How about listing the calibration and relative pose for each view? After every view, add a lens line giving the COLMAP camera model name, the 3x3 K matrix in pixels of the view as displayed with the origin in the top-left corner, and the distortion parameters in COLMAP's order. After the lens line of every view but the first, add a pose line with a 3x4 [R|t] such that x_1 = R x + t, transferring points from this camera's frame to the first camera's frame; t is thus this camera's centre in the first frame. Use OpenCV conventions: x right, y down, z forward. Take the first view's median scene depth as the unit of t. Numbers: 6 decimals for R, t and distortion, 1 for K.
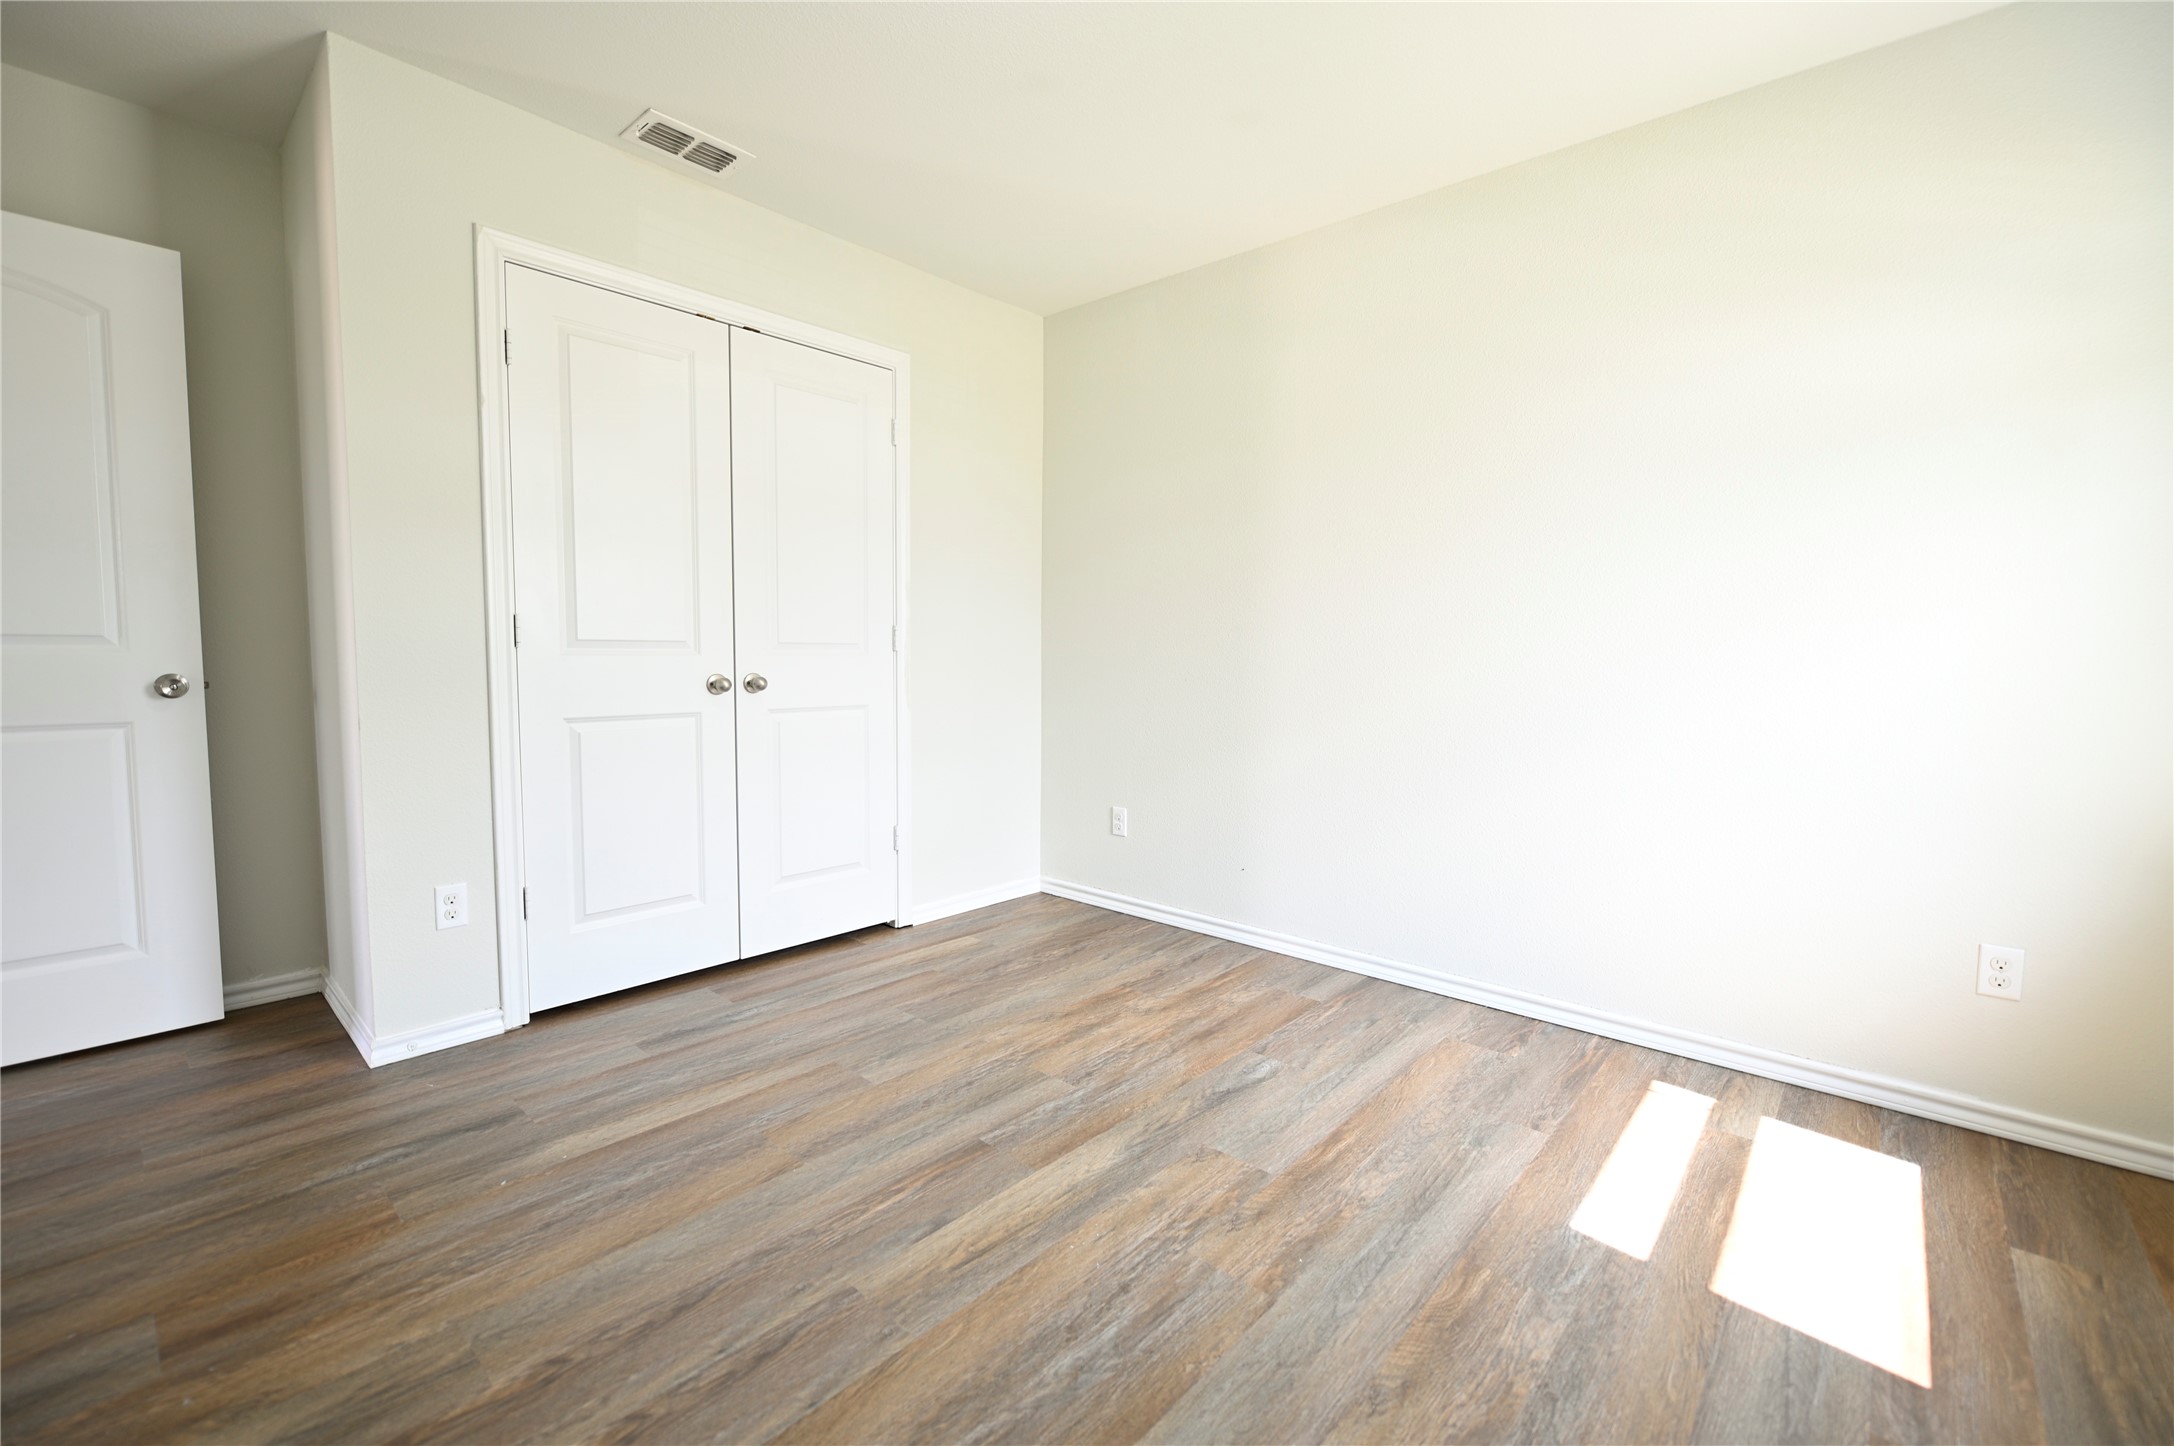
lens RADIAL K [[902.1, 0, 1081.1], [0, 902.1, 717.6], [0, 0, 1]] dist [-0.000667, -0.000066]
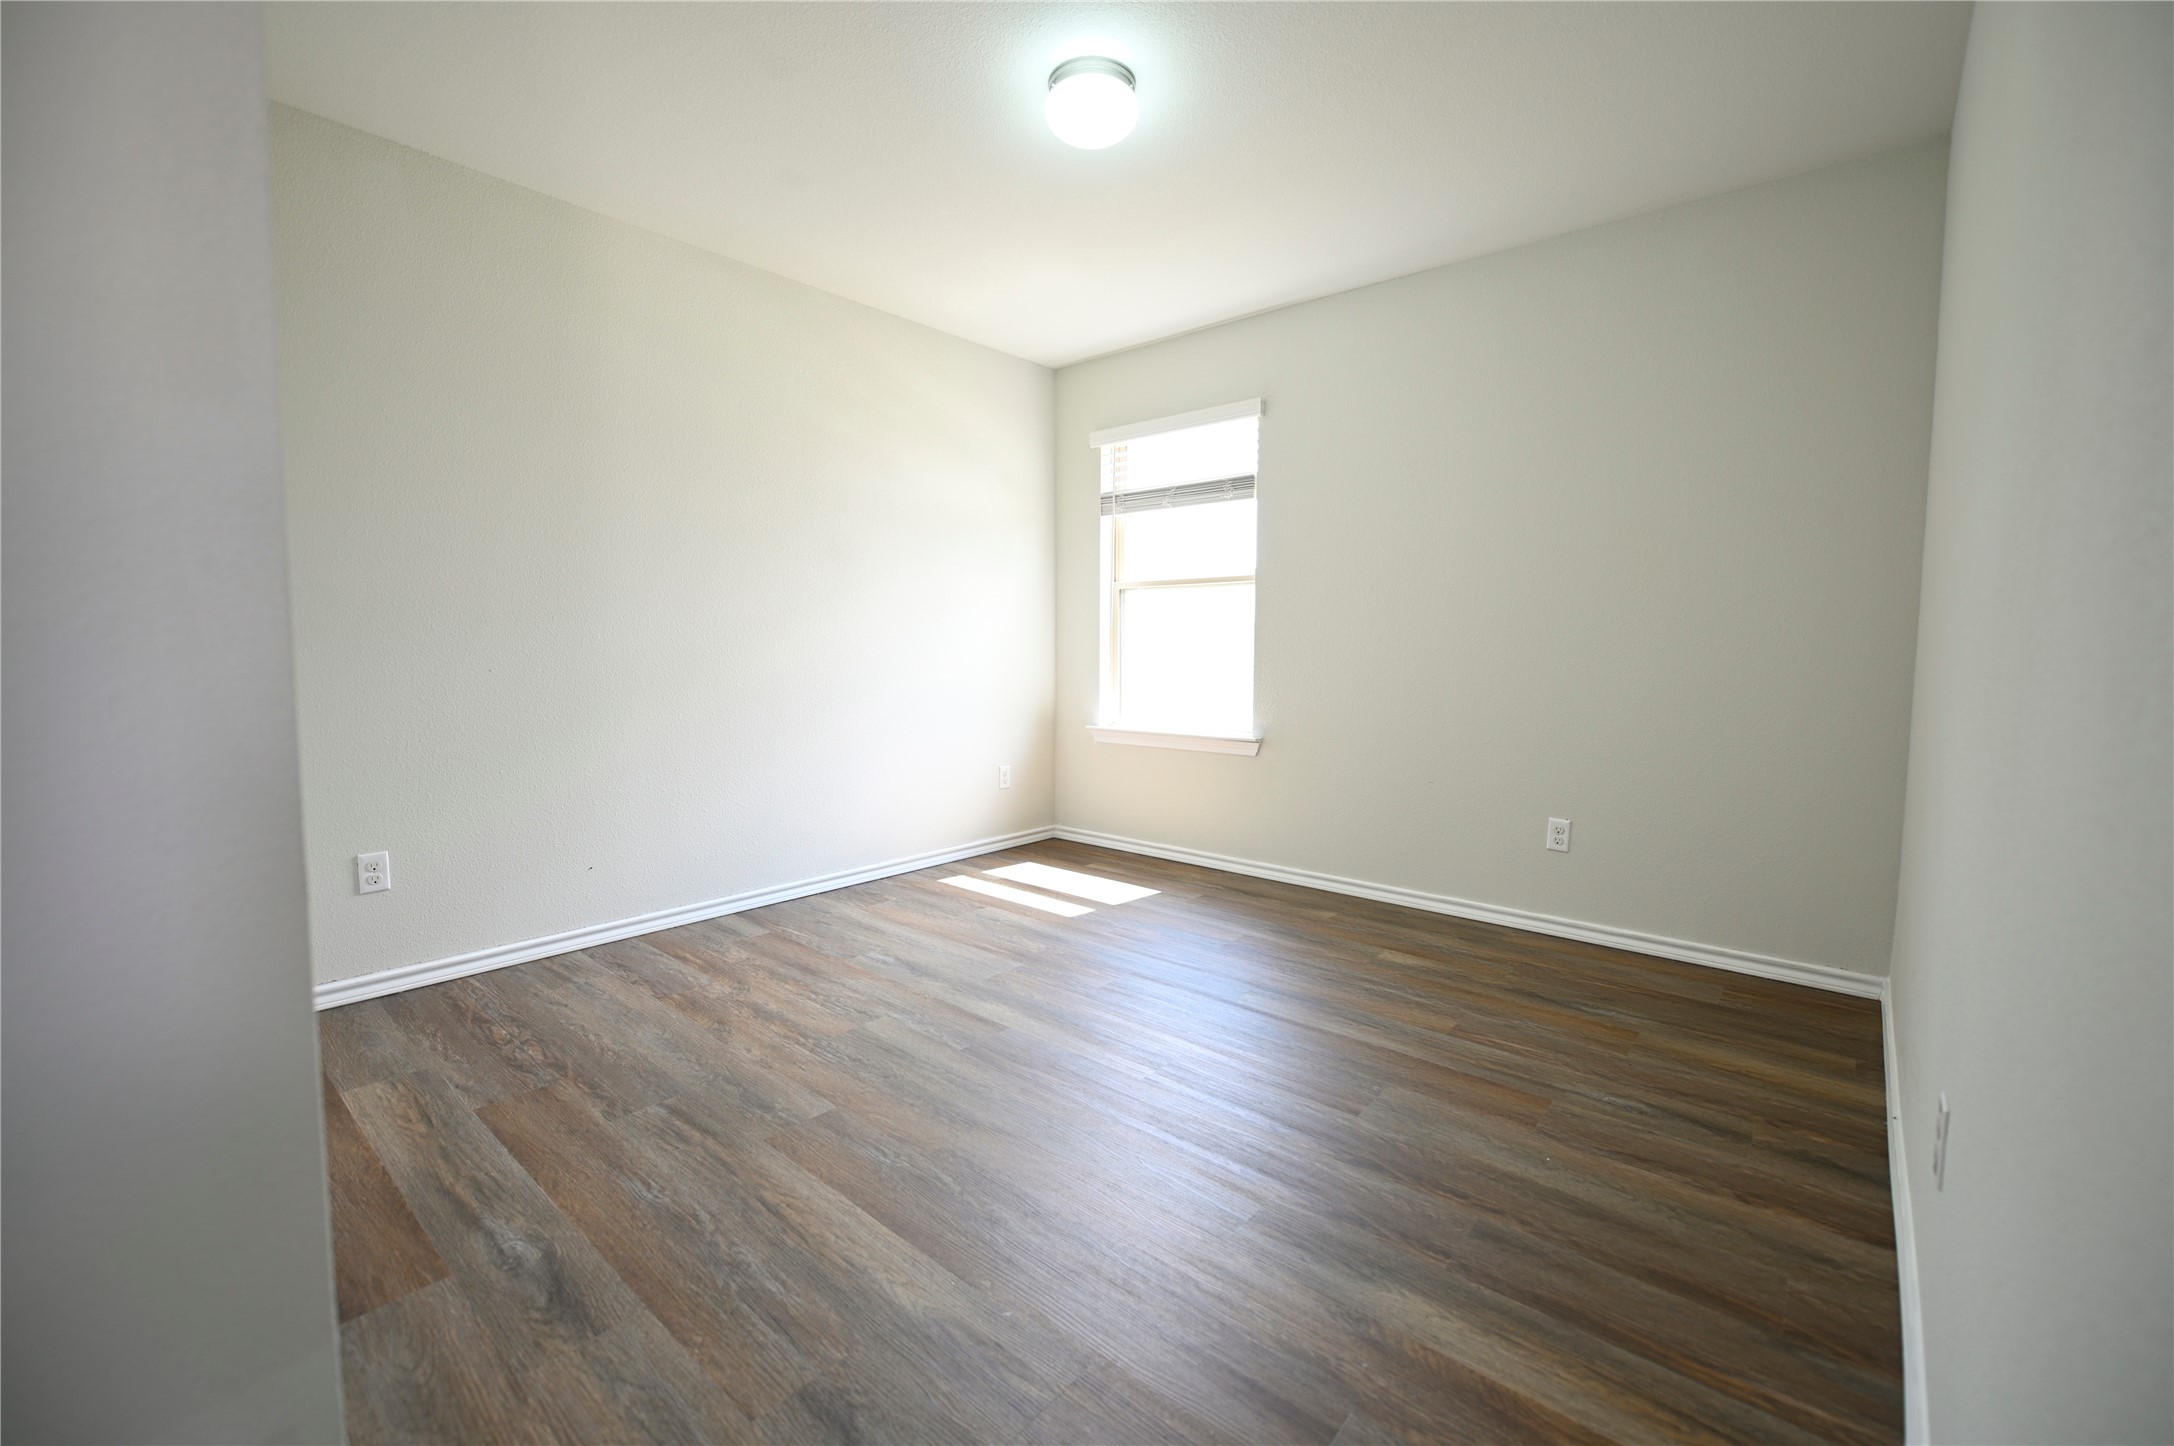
lens RADIAL K [[866.9, 0, 1091.3], [0, 866.9, 718.0], [0, 0, 1]] dist [-0.008587, -0.000388]
pose [[-0.015325, -0.093655, 0.995487, -0.899117], [0.067552, 0.993232, 0.094483, -0.048089], [-0.997598, 0.068695, -0.008894, 0.598820]]
